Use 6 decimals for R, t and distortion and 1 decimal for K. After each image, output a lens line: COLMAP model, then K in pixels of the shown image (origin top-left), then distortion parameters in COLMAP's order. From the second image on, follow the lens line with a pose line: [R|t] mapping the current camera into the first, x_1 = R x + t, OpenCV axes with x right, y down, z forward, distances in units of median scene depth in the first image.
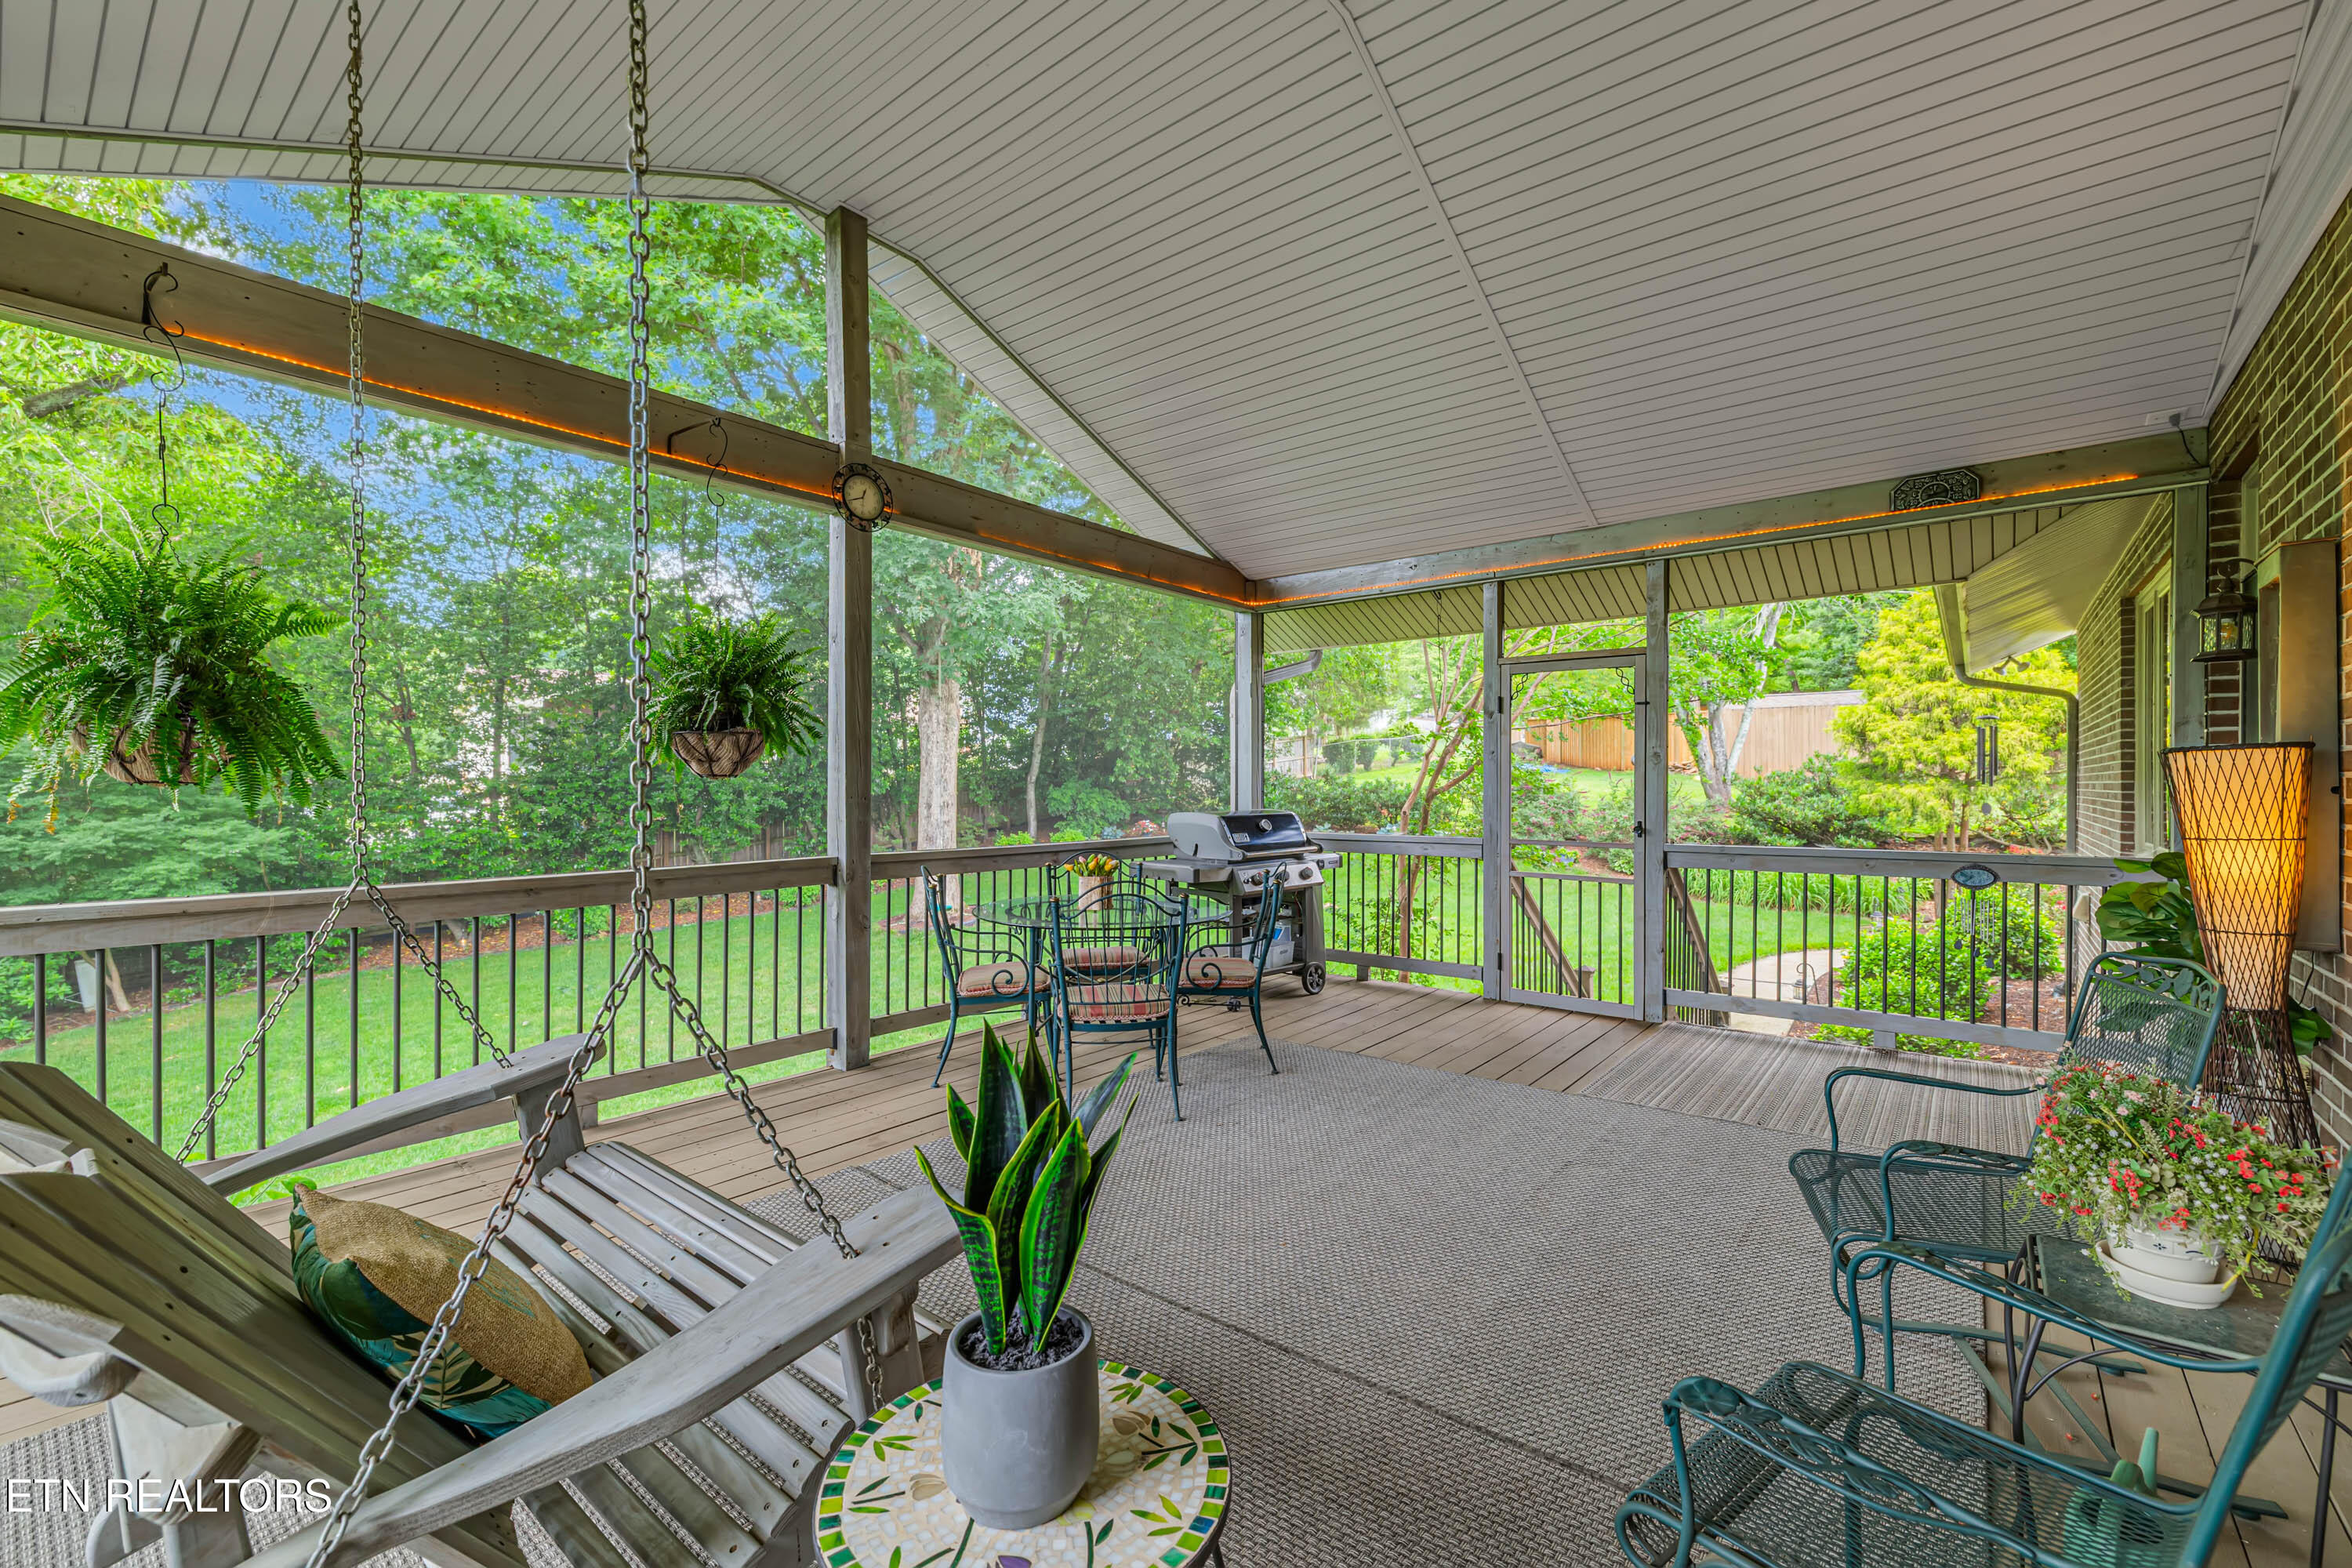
lens RADIAL K [[1000.8, 0, 1176.1], [0, 1000.8, 781.7], [0, 0, 1]] dist [-0.002105, -0.000294]
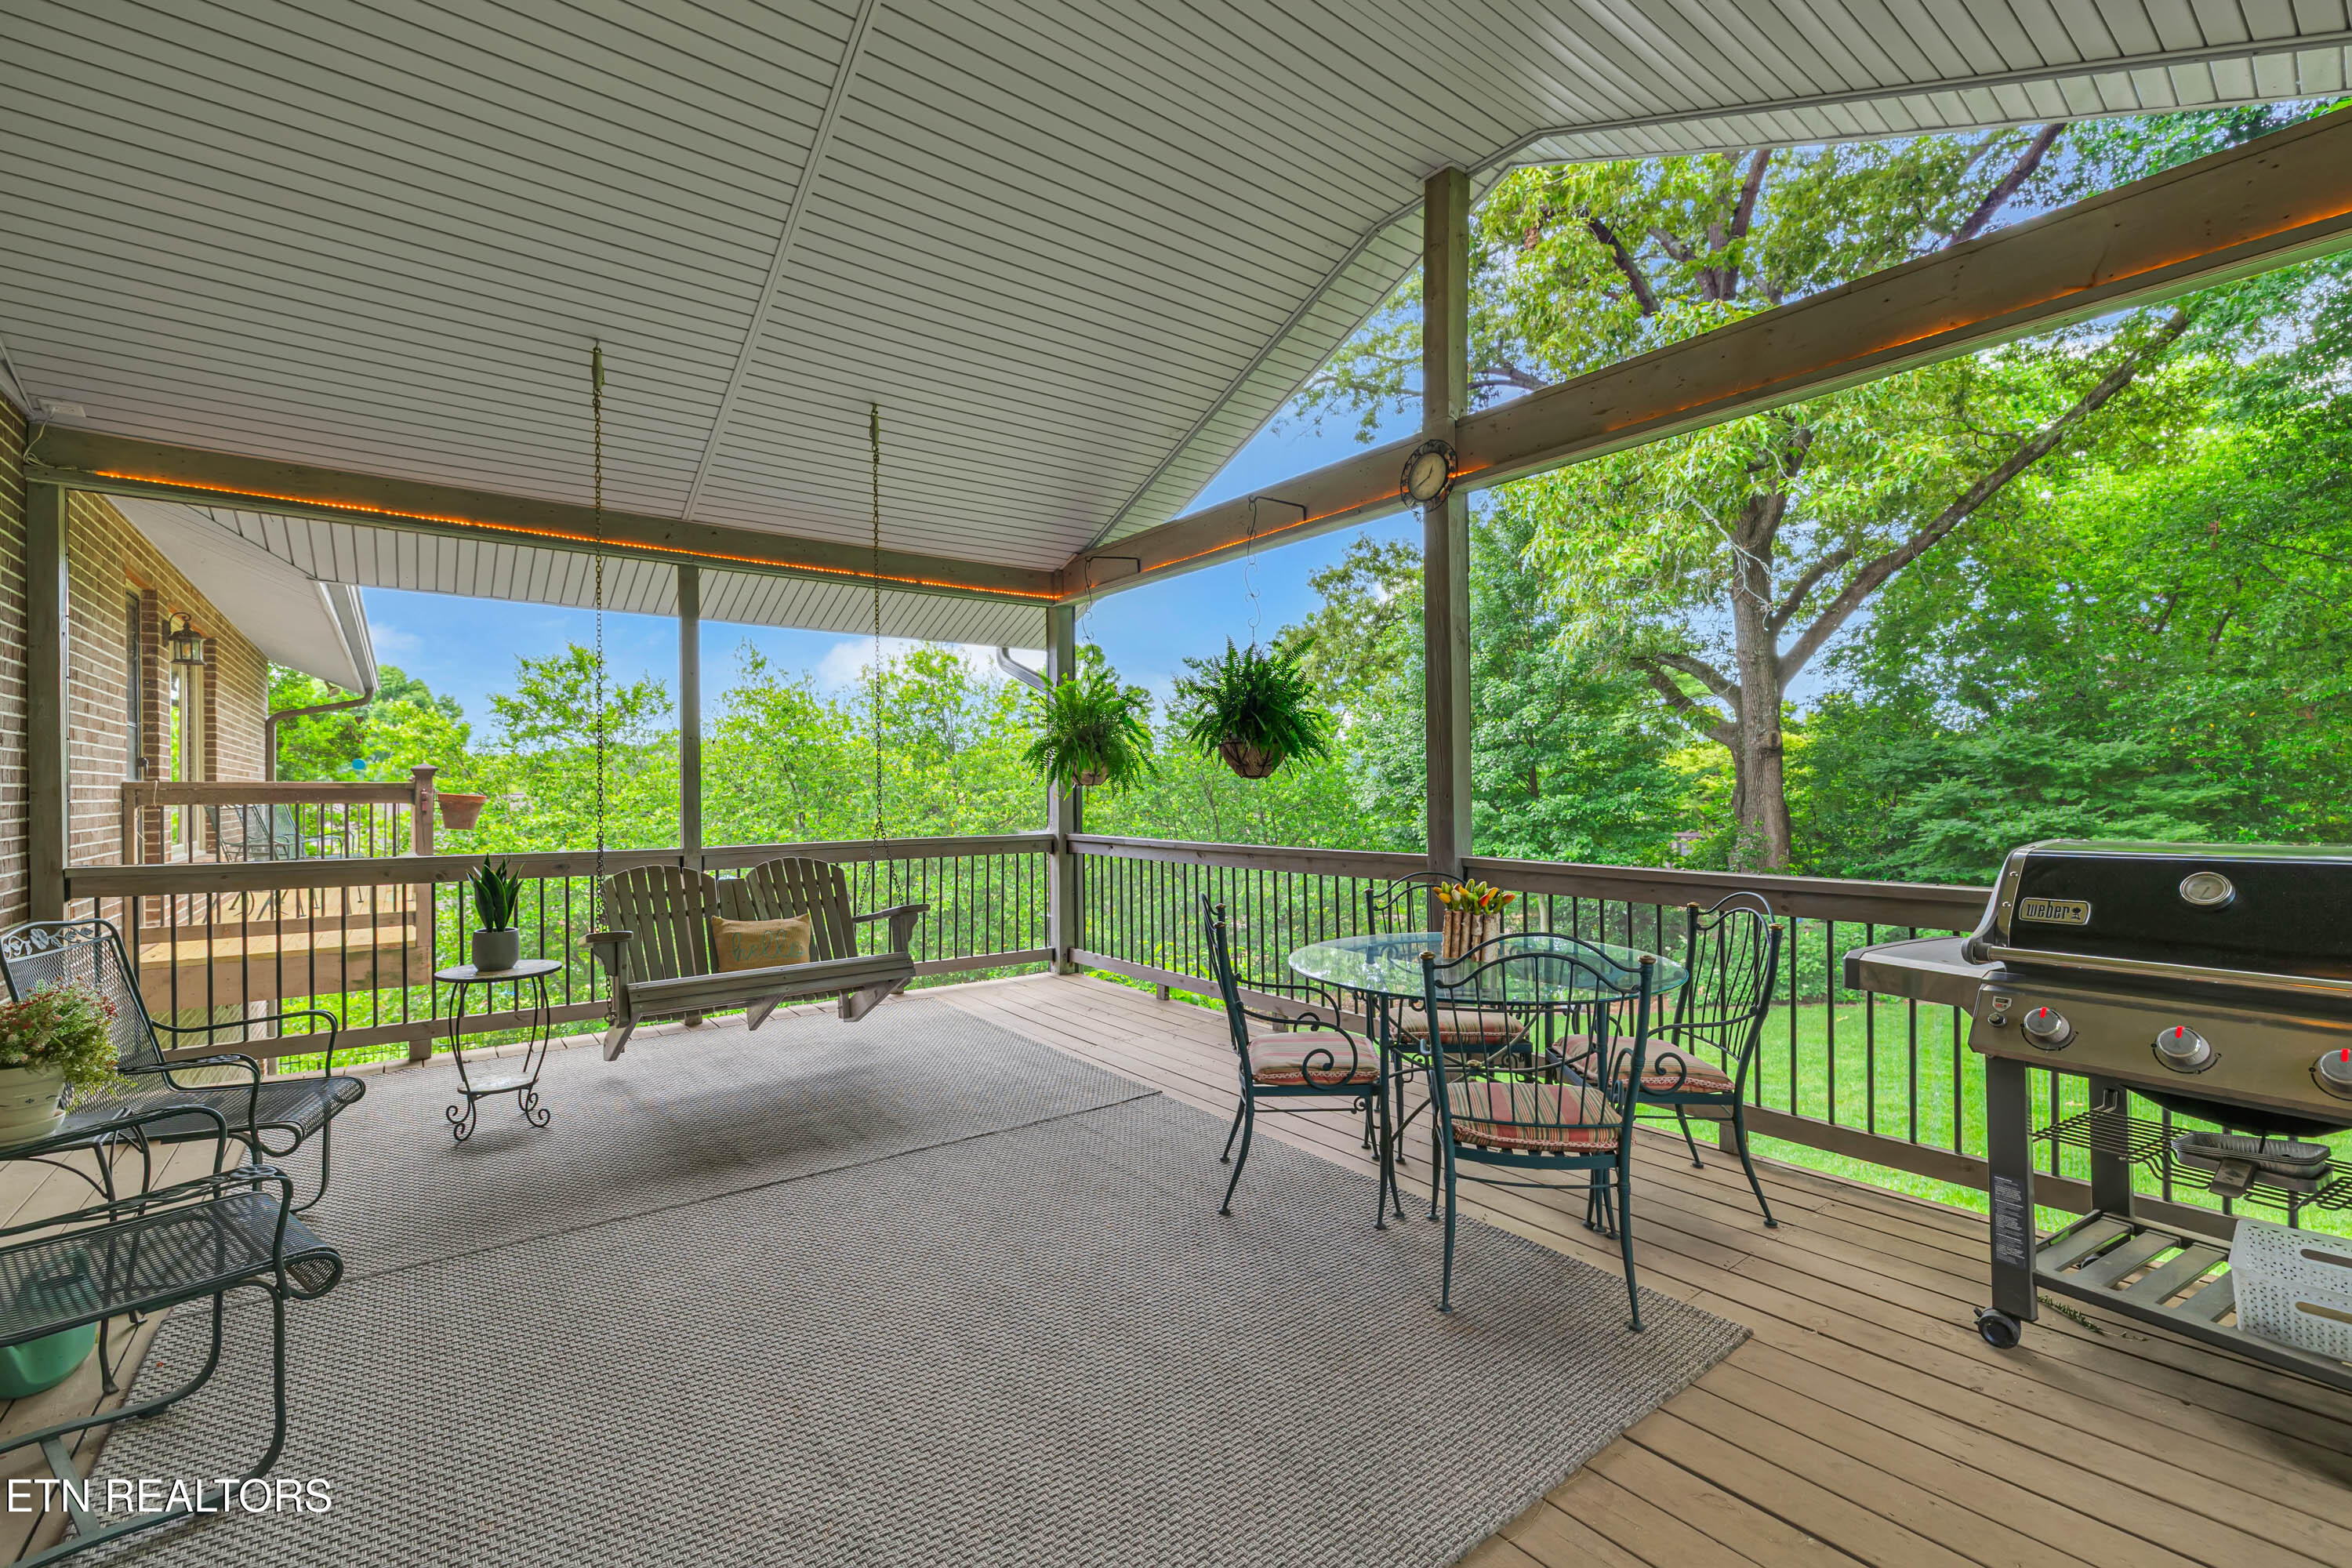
lens RADIAL K [[1030.7, 0, 1171.2], [0, 1030.7, 809.0], [0, 0, 1]] dist [-0.000722, -0.000058]
pose [[-0.215956, 0.024167, -0.976104, 0.650874], [0.014804, 0.999660, 0.021475, -0.001962], [0.976291, -0.009813, -0.216241, 0.939419]]
